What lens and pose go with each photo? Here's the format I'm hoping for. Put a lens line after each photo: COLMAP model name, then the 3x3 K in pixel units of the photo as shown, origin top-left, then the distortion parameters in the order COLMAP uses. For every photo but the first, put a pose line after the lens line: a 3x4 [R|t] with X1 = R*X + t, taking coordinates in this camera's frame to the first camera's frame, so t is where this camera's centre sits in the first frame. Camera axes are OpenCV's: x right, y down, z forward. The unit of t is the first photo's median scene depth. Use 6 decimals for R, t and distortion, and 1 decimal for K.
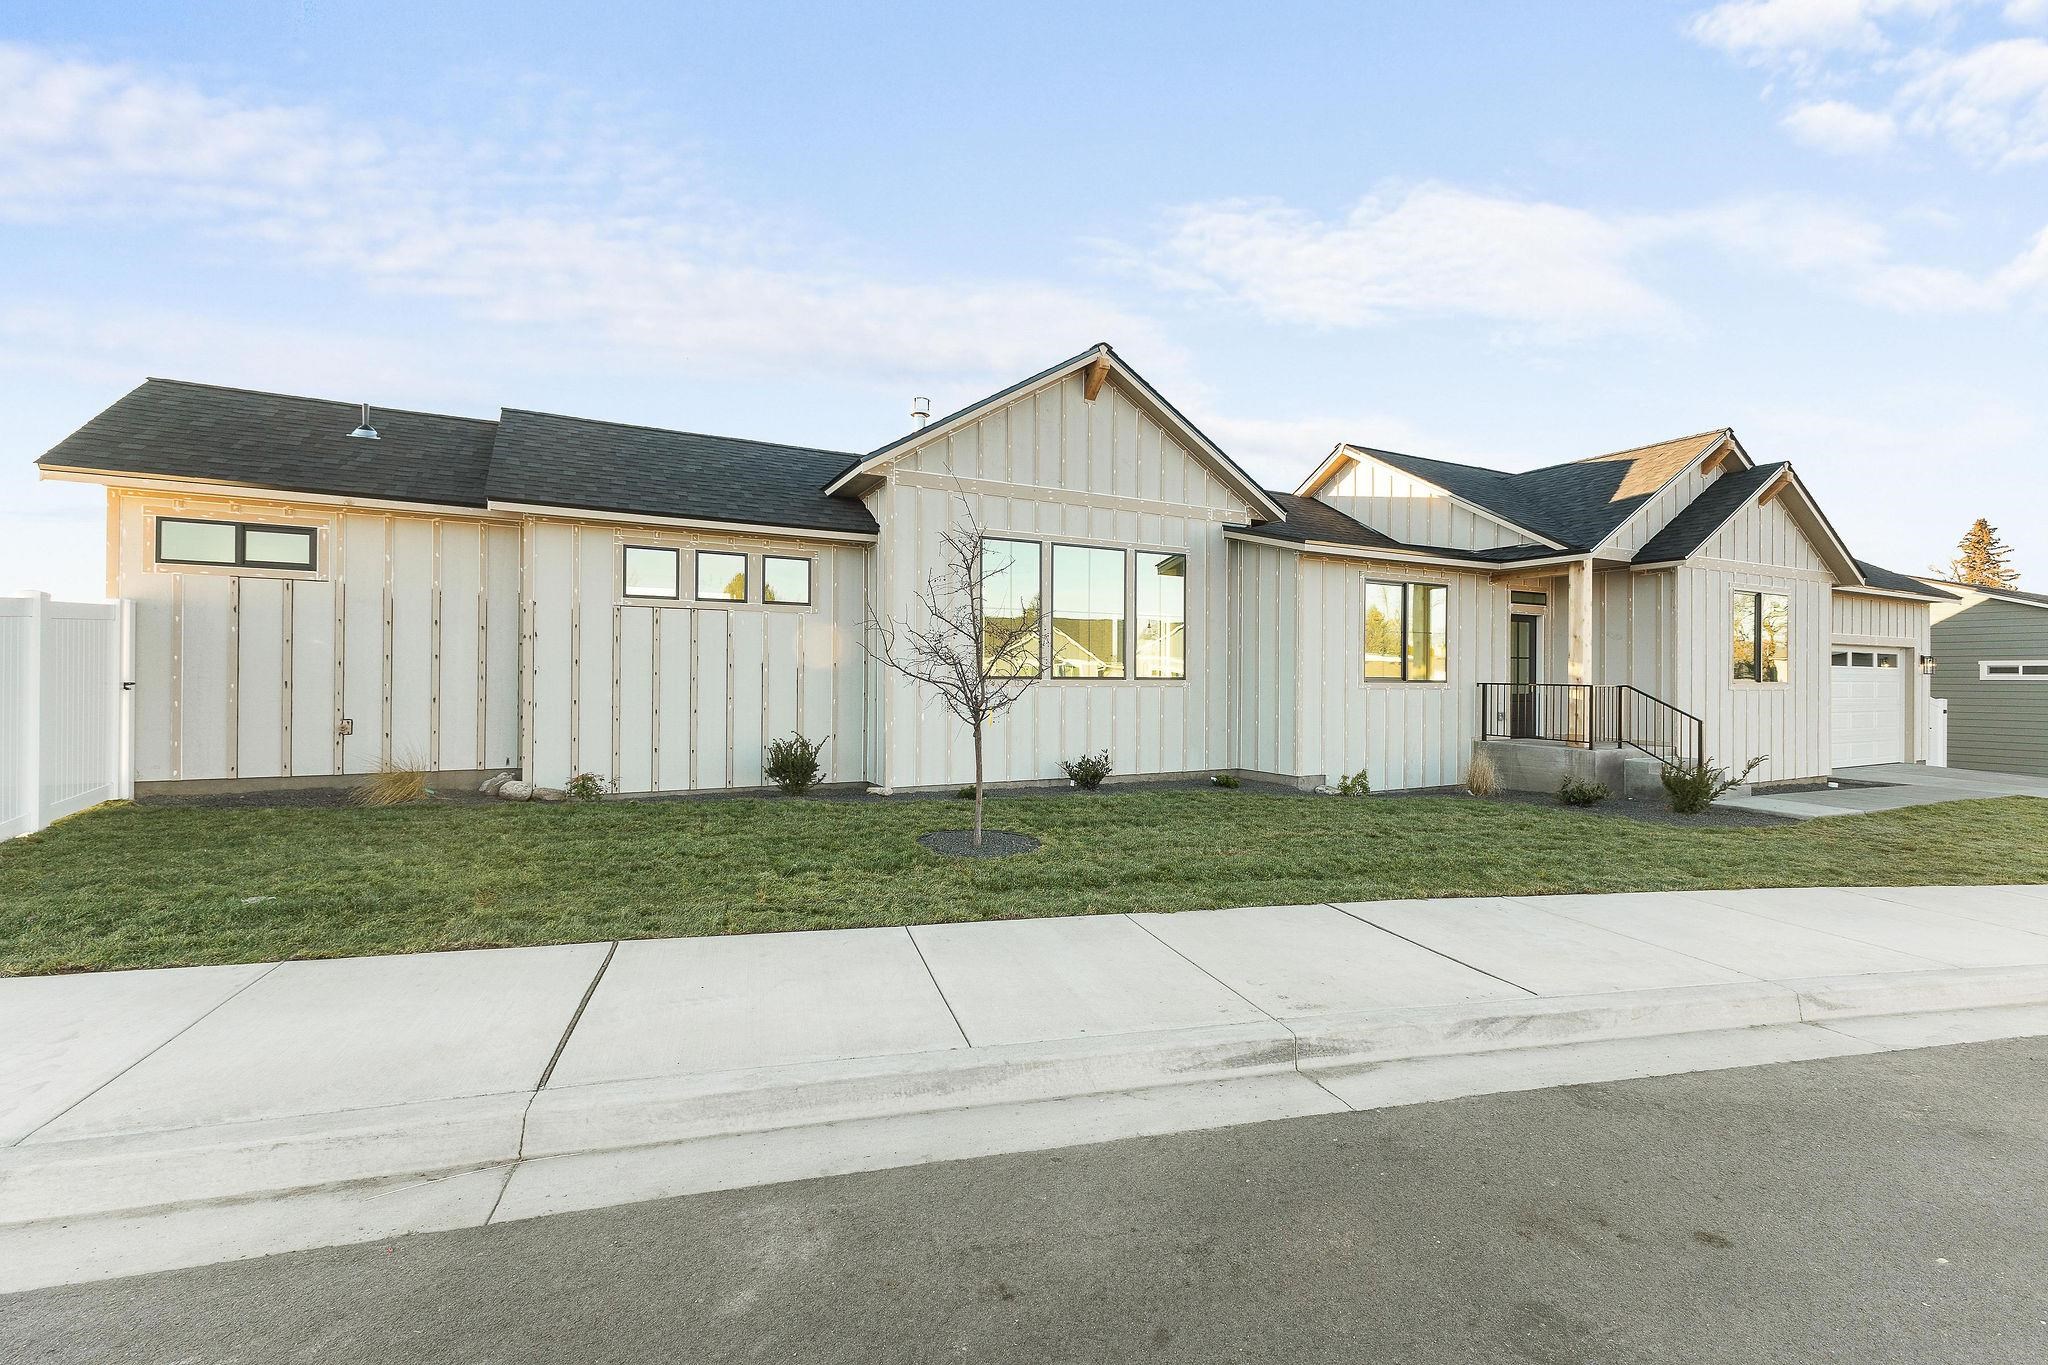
lens RADIAL K [[897.6, 0, 1031.7], [0, 897.6, 674.8], [0, 0, 1]] dist [0.011533, 0.000412]
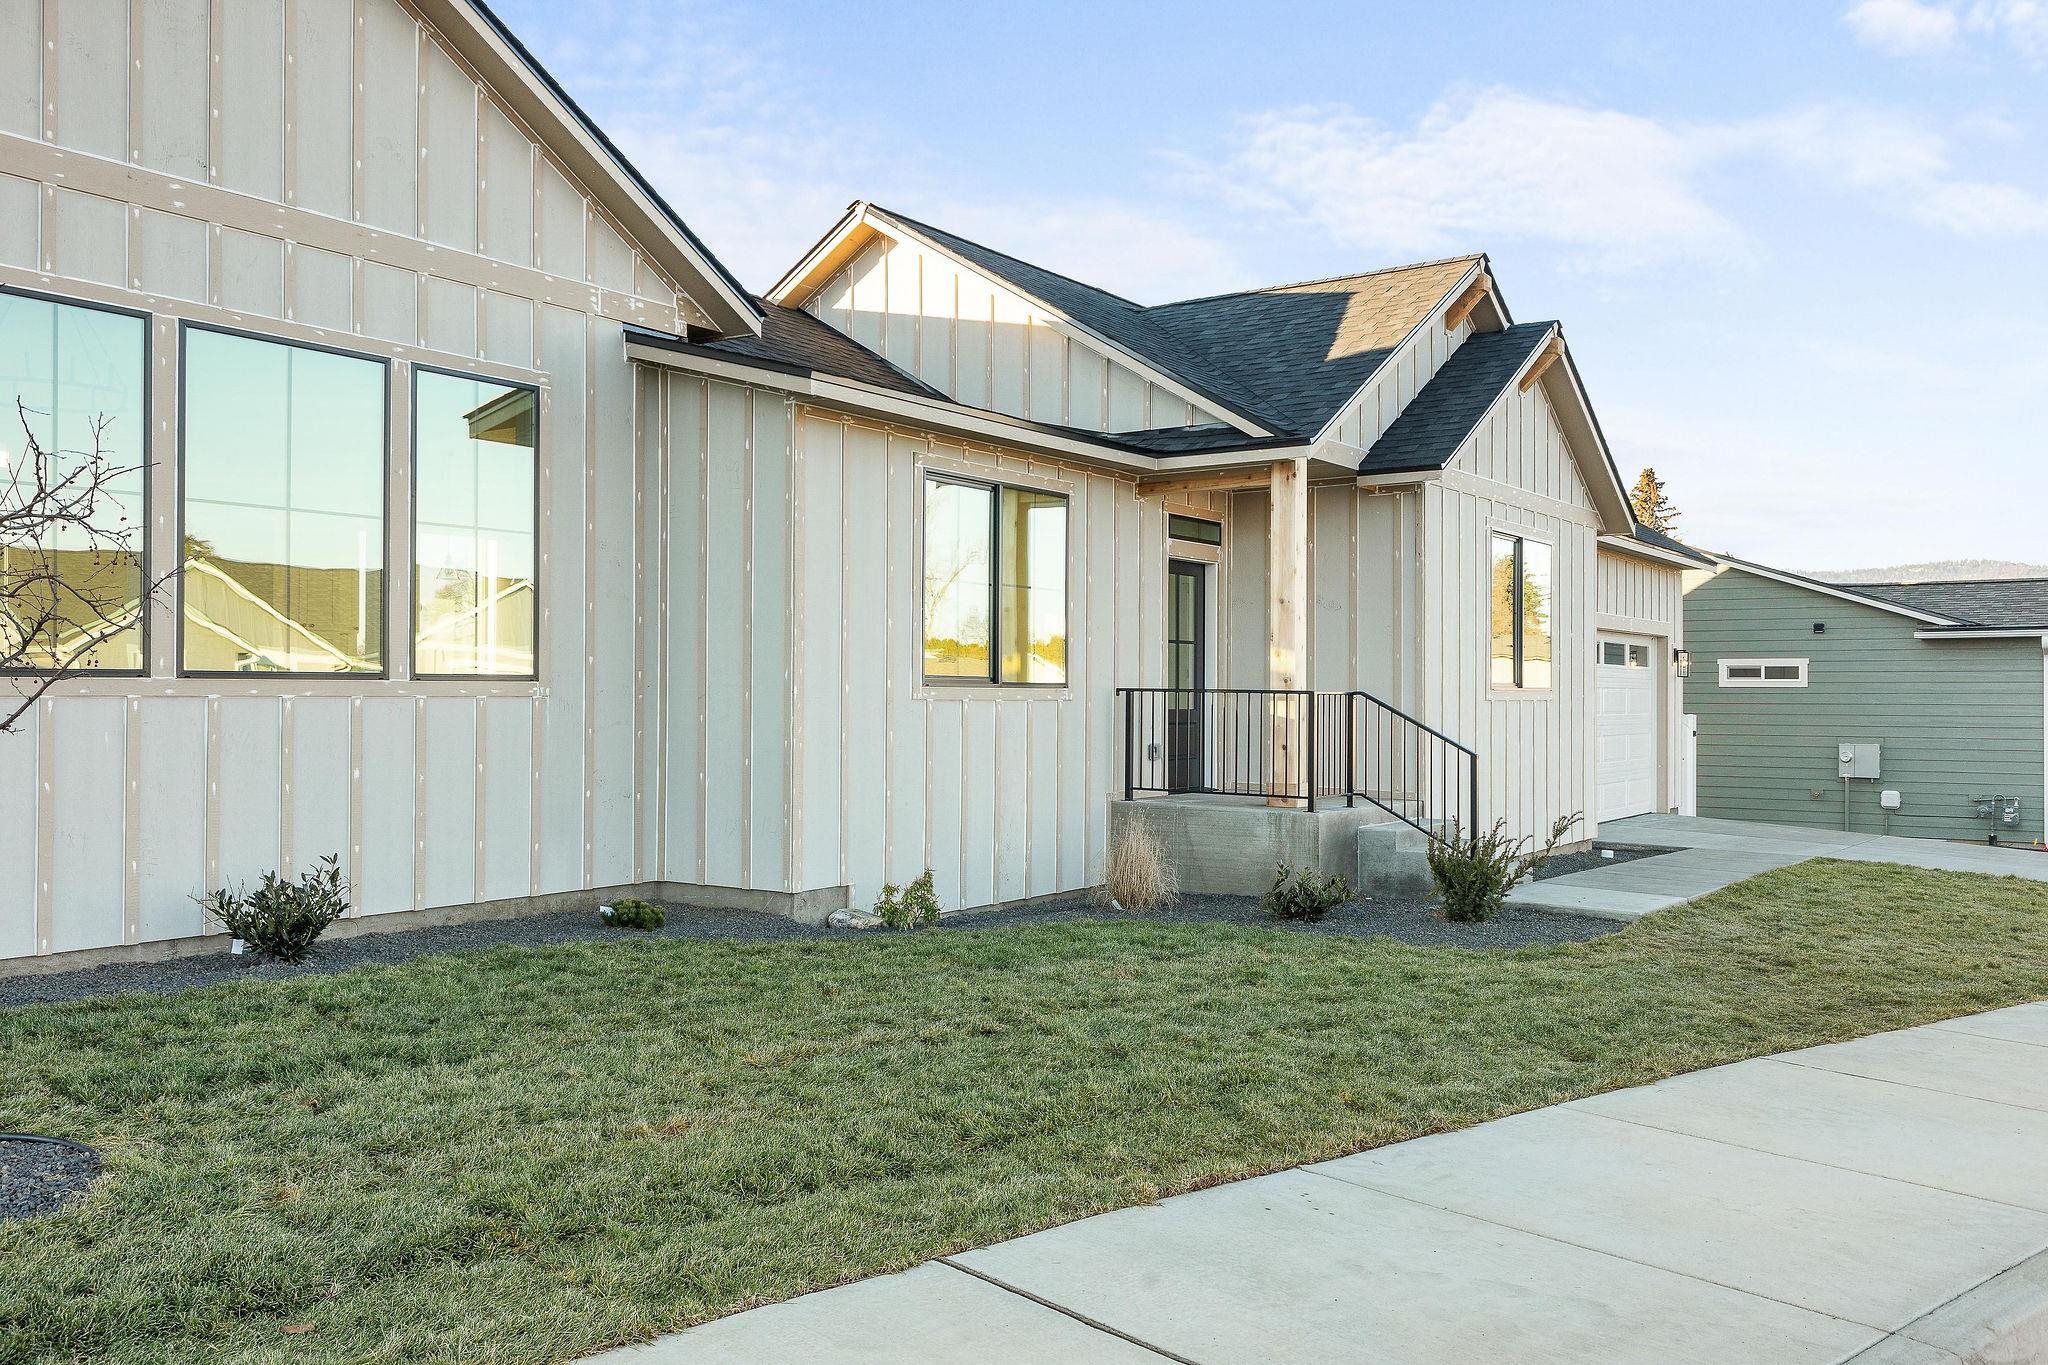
lens RADIAL K [[1665.3, 0, 1024.0], [0, 1665.3, 682.5], [0, 0, 1]] dist [0.026620, -0.036519]
pose [[0.895070, 0.001005, 0.445925, 0.023712], [-0.000494, 0.999999, -0.001261, 0.007353], [-0.445926, 0.000909, 0.895069, 0.182422]]
